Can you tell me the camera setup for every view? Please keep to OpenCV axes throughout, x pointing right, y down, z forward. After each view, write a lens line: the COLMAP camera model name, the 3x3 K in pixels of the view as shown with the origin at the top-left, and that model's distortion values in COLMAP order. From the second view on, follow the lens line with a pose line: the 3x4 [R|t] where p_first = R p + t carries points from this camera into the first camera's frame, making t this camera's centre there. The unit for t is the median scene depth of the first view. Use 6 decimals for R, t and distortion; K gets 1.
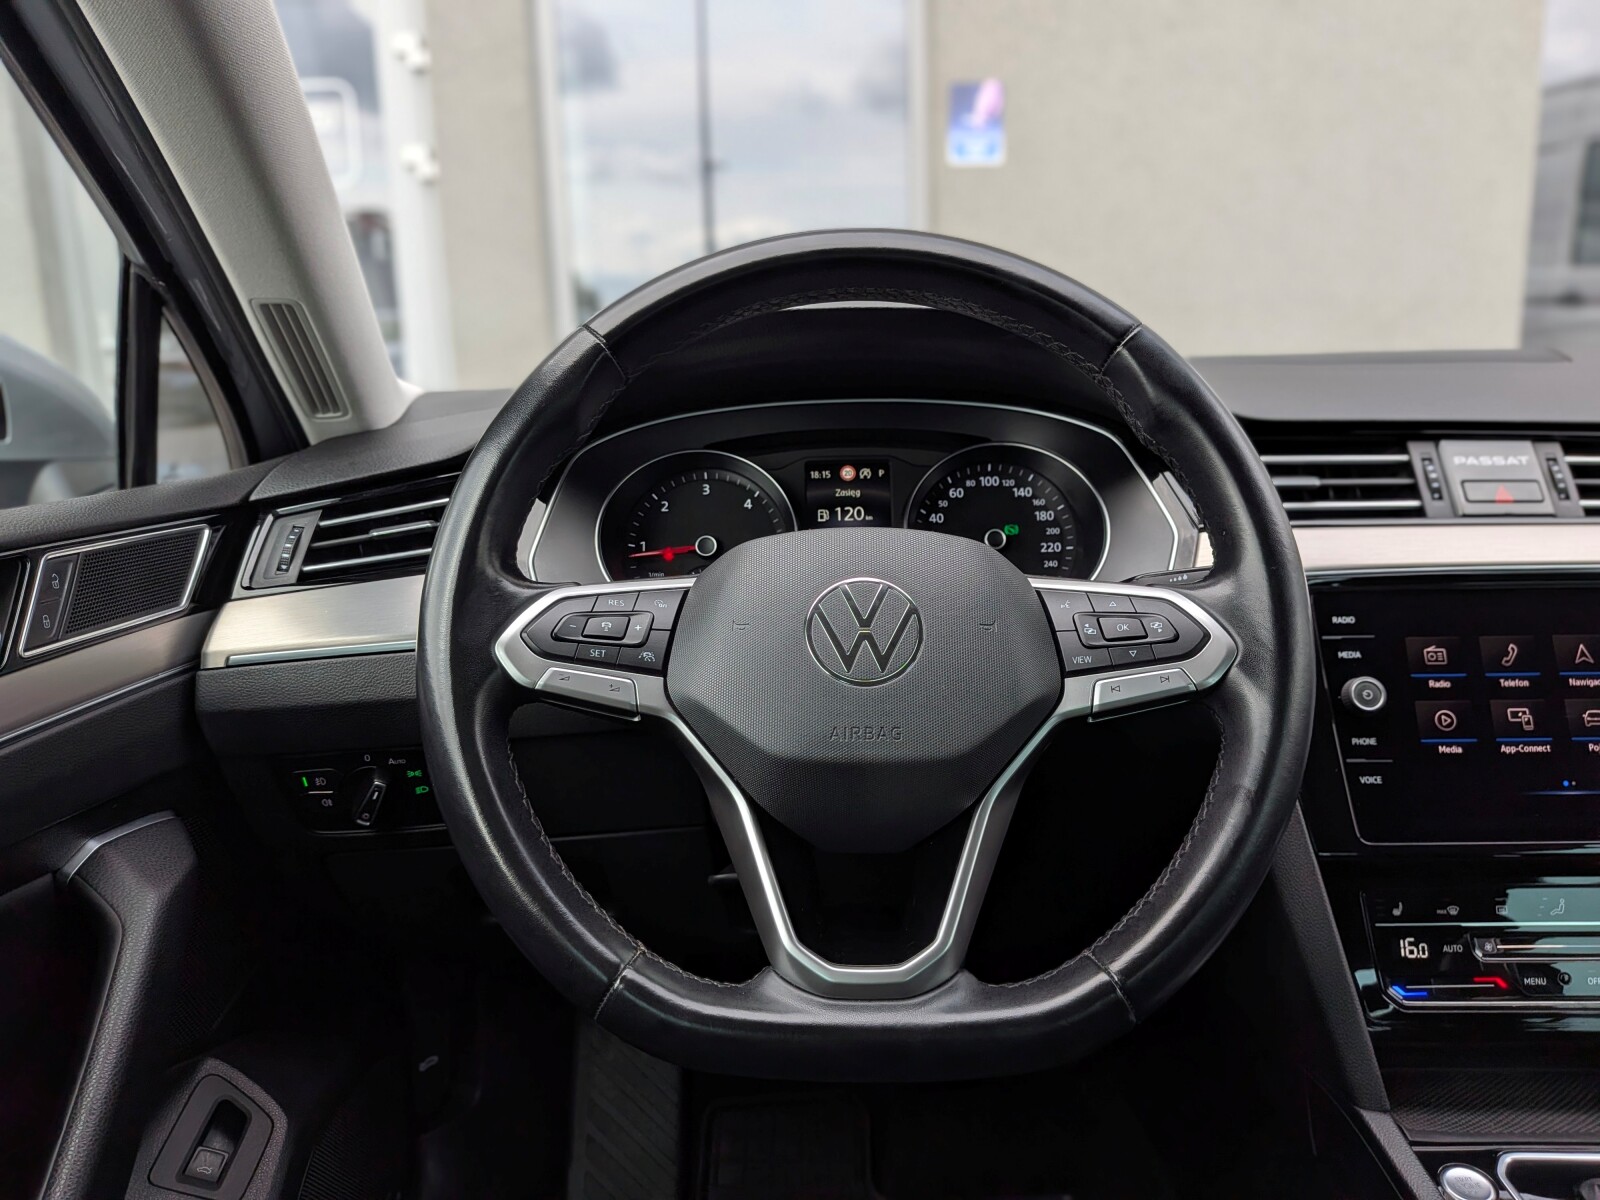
lens RADIAL K [[1148.6, 0, 816.3], [0, 1148.6, 595.5], [0, 0, 1]] dist [0.057498, -0.100745]
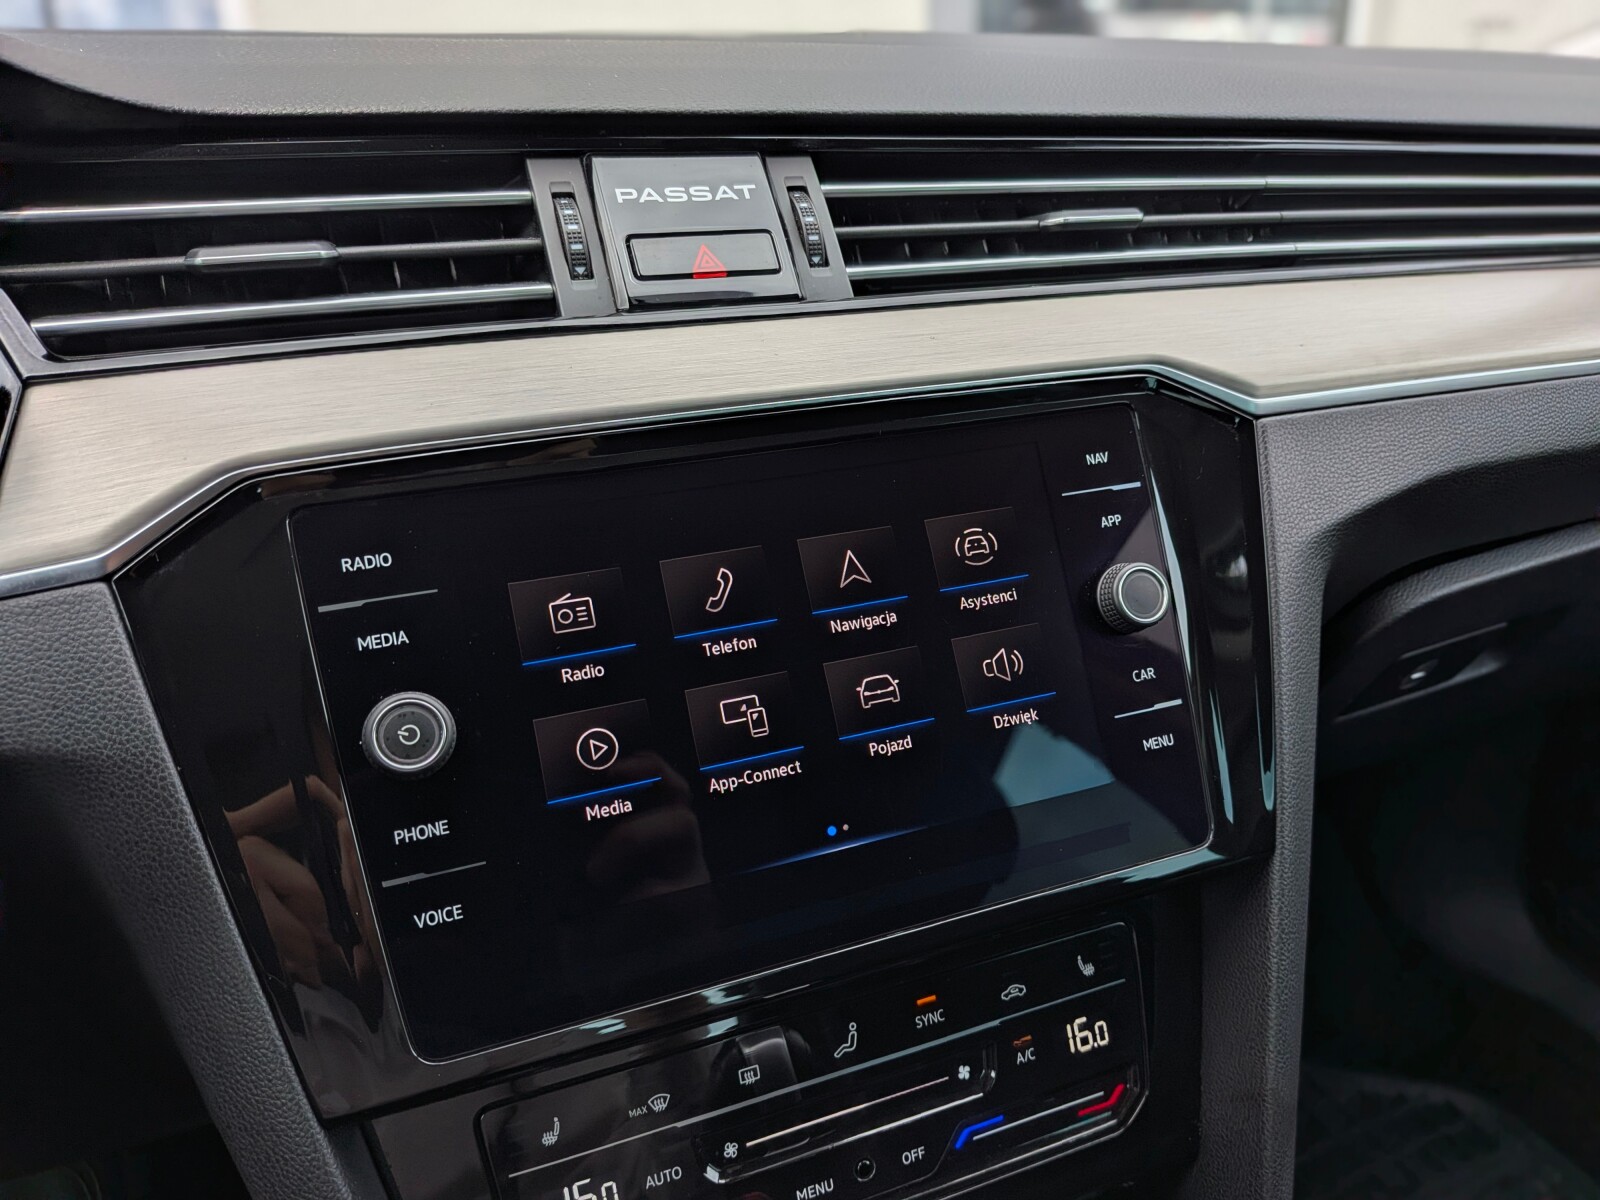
lens RADIAL K [[1148.6, 0, 808.9], [0, 1148.6, 615.0], [0, 0, 1]] dist [0.057498, -0.100745]
pose [[0.913890, -0.155962, 0.374807, 0.424493], [0.092411, 0.978942, 0.182025, -0.023308], [-0.395303, -0.131715, 0.909058, 0.505259]]
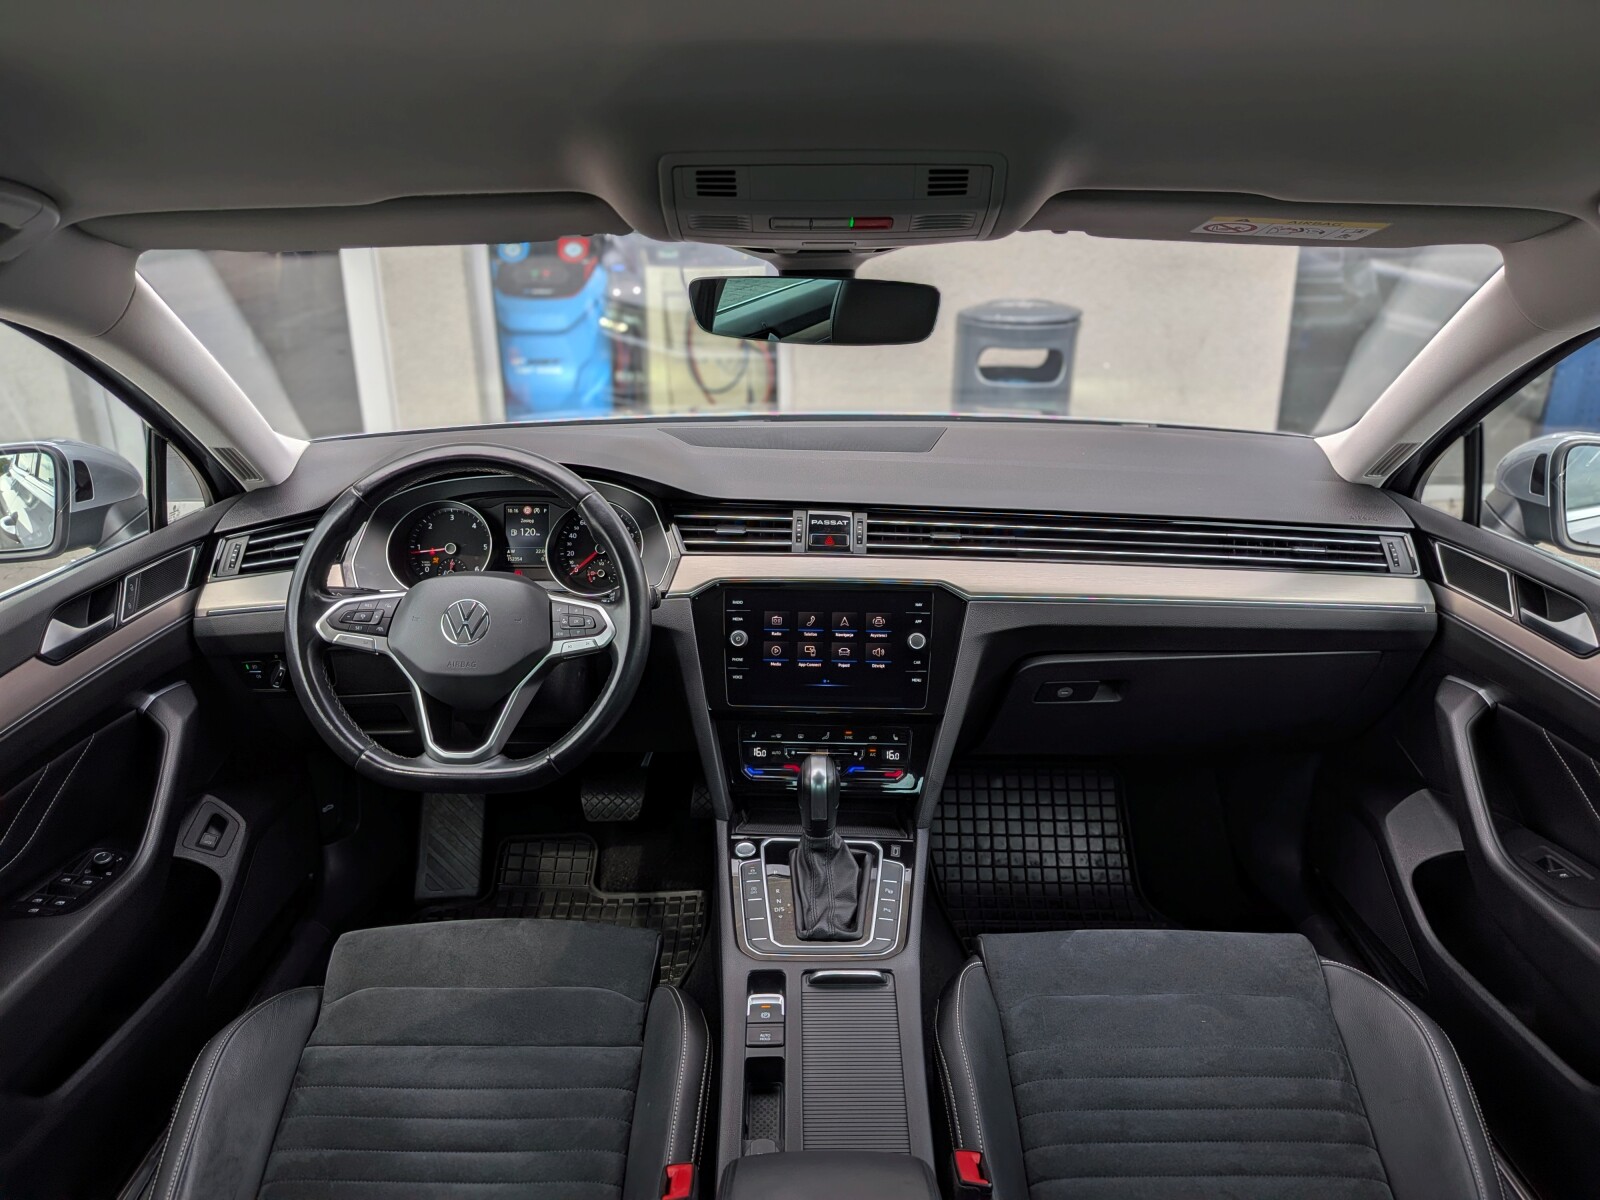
lens RADIAL K [[1148.6, 0, 801.8], [0, 1148.6, 587.2], [0, 0, 1]] dist [0.057498, -0.100745]
pose [[0.999748, 0.020992, 0.007922, 0.535383], [-0.021895, 0.989893, 0.140113, -0.293287], [-0.004901, -0.140251, 0.990104, -1.046720]]
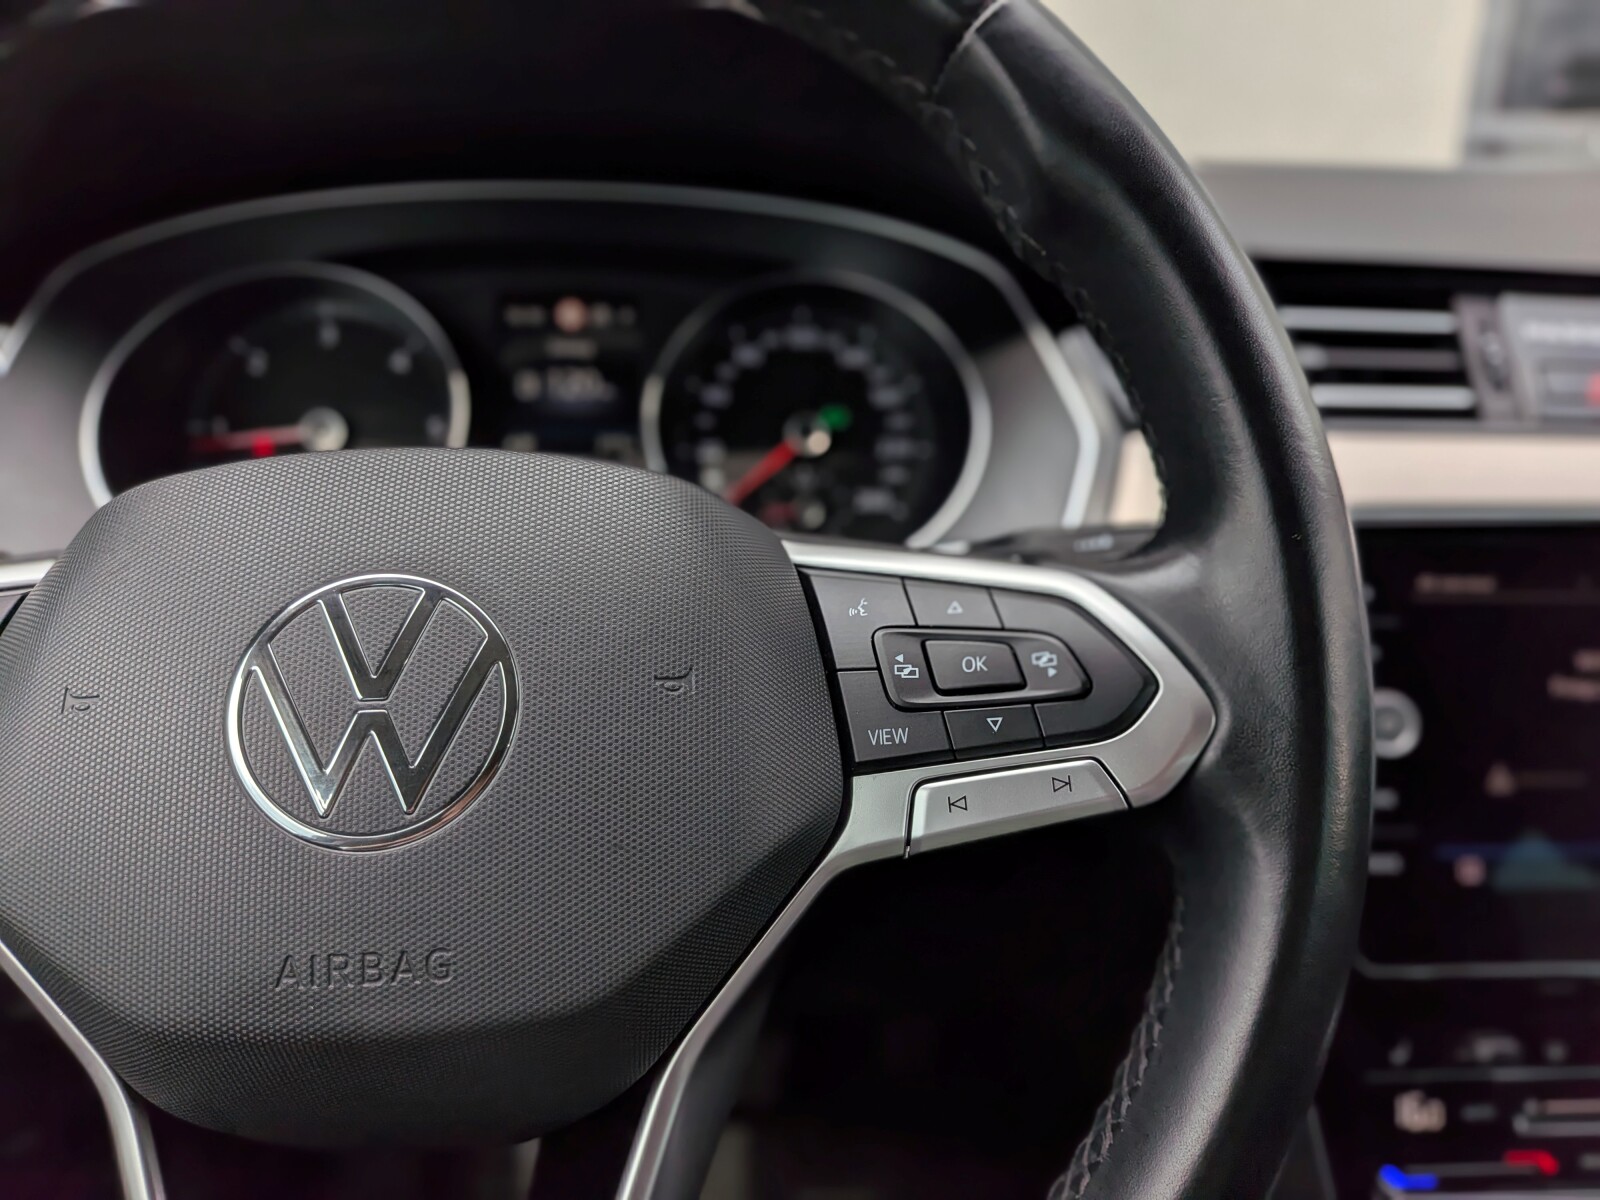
lens RADIAL K [[1148.6, 0, 798.4], [0, 1148.6, 597.7], [0, 0, 1]] dist [0.057498, -0.100745]
pose [[0.996969, 0.013620, 0.076596, 0.116459], [-0.023476, 0.991330, 0.129283, -0.044813], [-0.074172, -0.130689, 0.988645, 0.407326]]
